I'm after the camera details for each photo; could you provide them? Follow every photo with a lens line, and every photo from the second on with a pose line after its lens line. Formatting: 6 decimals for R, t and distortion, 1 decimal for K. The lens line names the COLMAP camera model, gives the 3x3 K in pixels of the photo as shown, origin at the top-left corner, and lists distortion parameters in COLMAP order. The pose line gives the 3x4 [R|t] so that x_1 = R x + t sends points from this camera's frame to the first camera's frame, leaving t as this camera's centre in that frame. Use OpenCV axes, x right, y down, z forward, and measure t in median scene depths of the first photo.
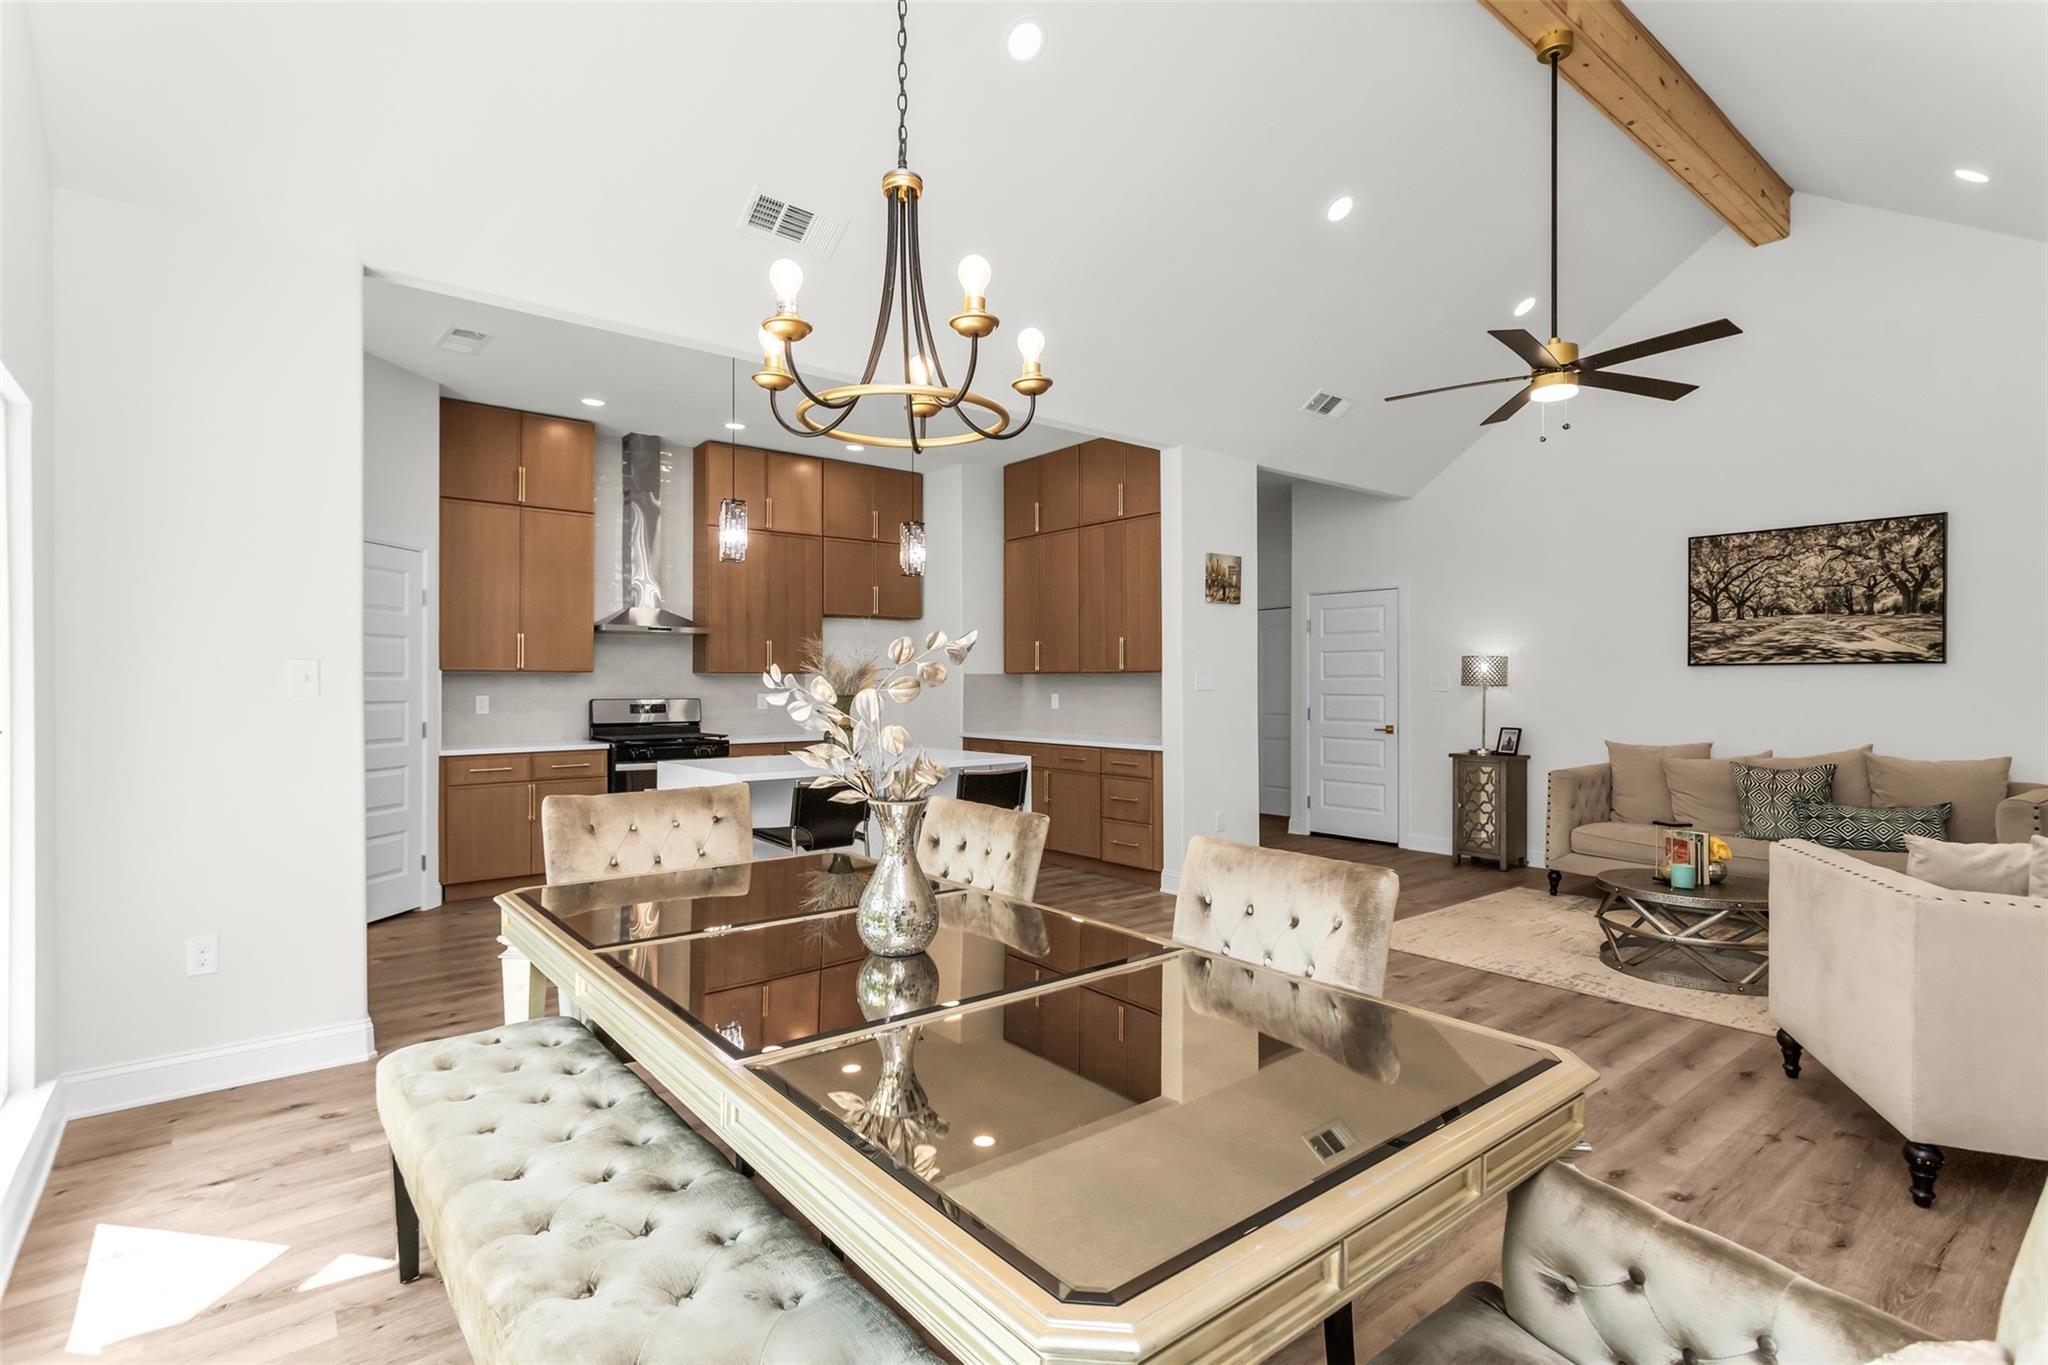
lens RADIAL K [[985.7, 0, 1018.5], [0, 985.7, 682.5], [0, 0, 1]] dist [0.000680, 0.002991]
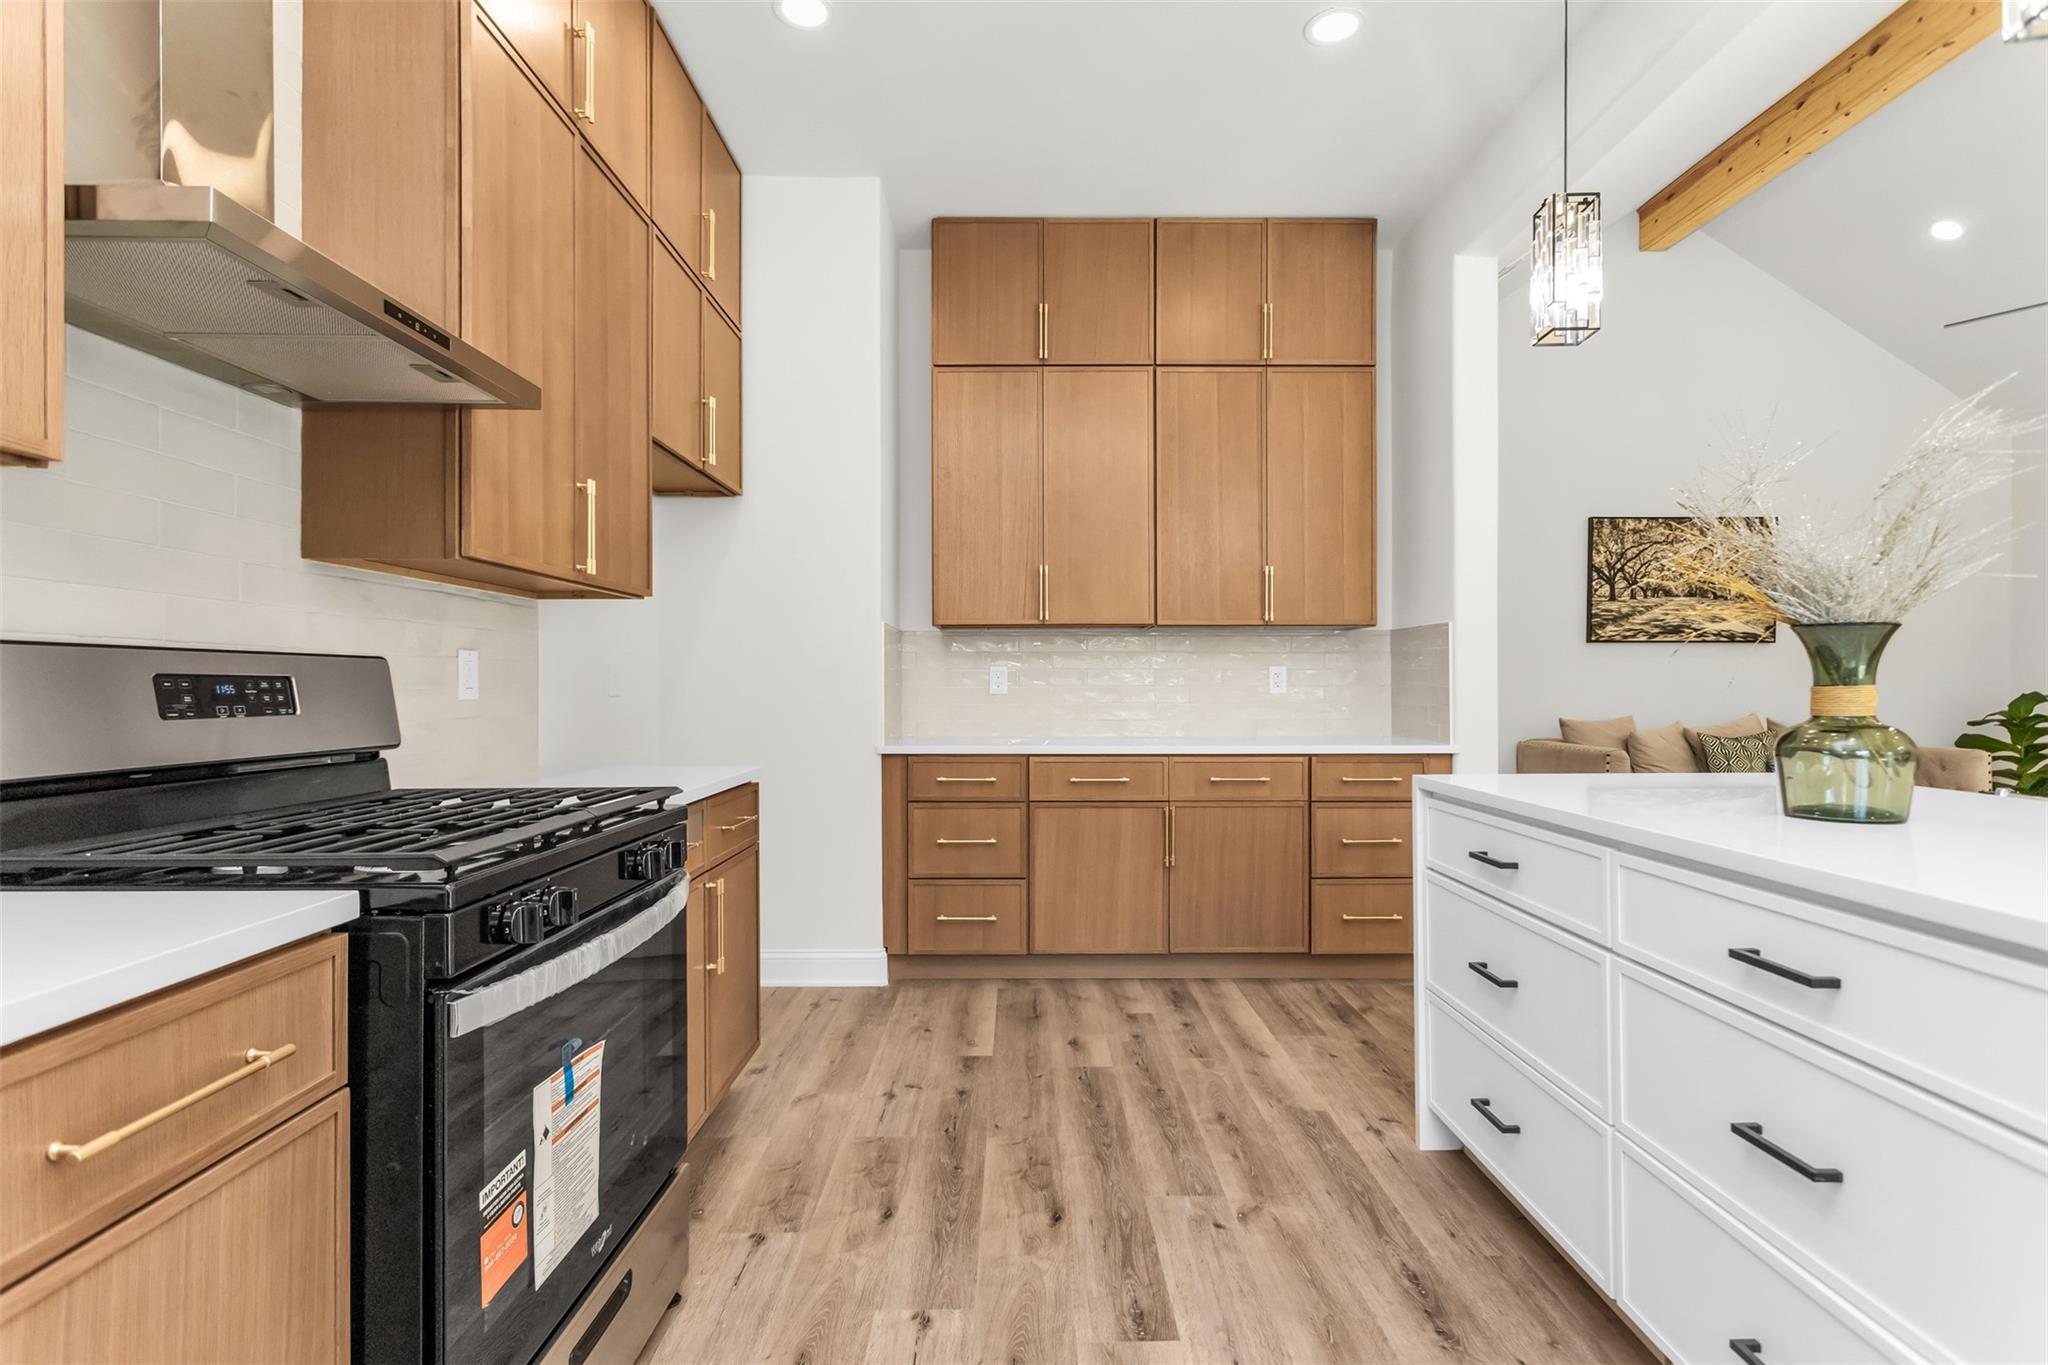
lens RADIAL K [[985.7, 0, 1015.1], [0, 985.7, 684.7], [0, 0, 1]] dist [0.000680, 0.002991]
pose [[0.622820, -0.000078, 0.782365, -0.494593], [-0.001125, 0.999999, 0.000996, 0.026967], [-0.782364, -0.001500, 0.622819, 0.833124]]
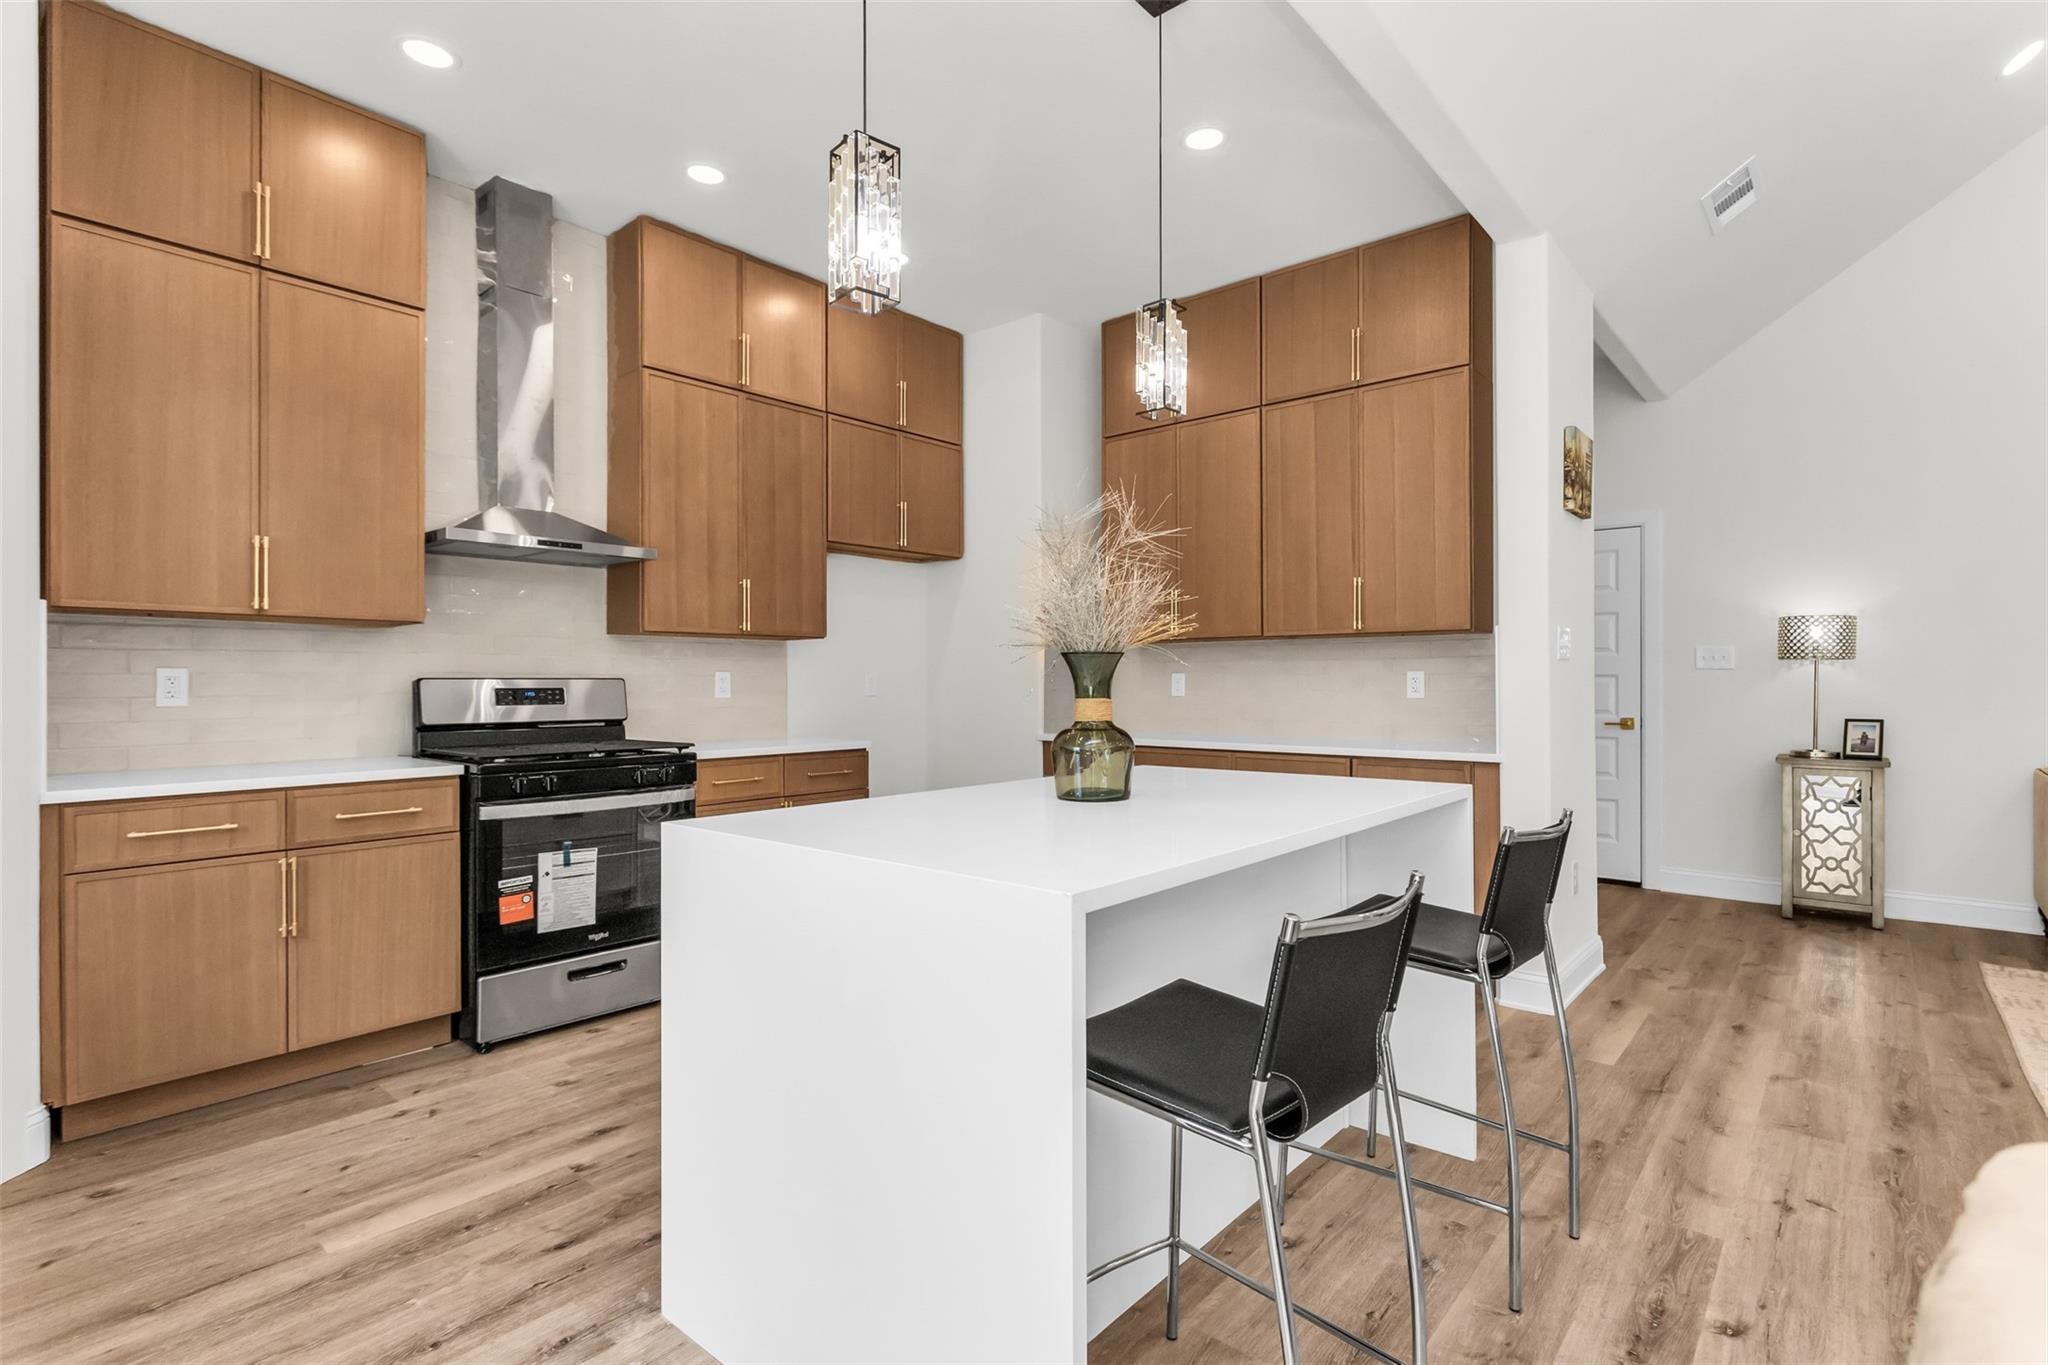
lens RADIAL K [[985.7, 0, 1021.0], [0, 985.7, 678.2], [0, 0, 1]] dist [0.000680, 0.002991]
pose [[0.983096, -0.000579, 0.183092, -0.238617], [0.000953, 0.999998, -0.001954, 0.020453], [-0.183091, 0.002095, 0.983094, 0.478115]]
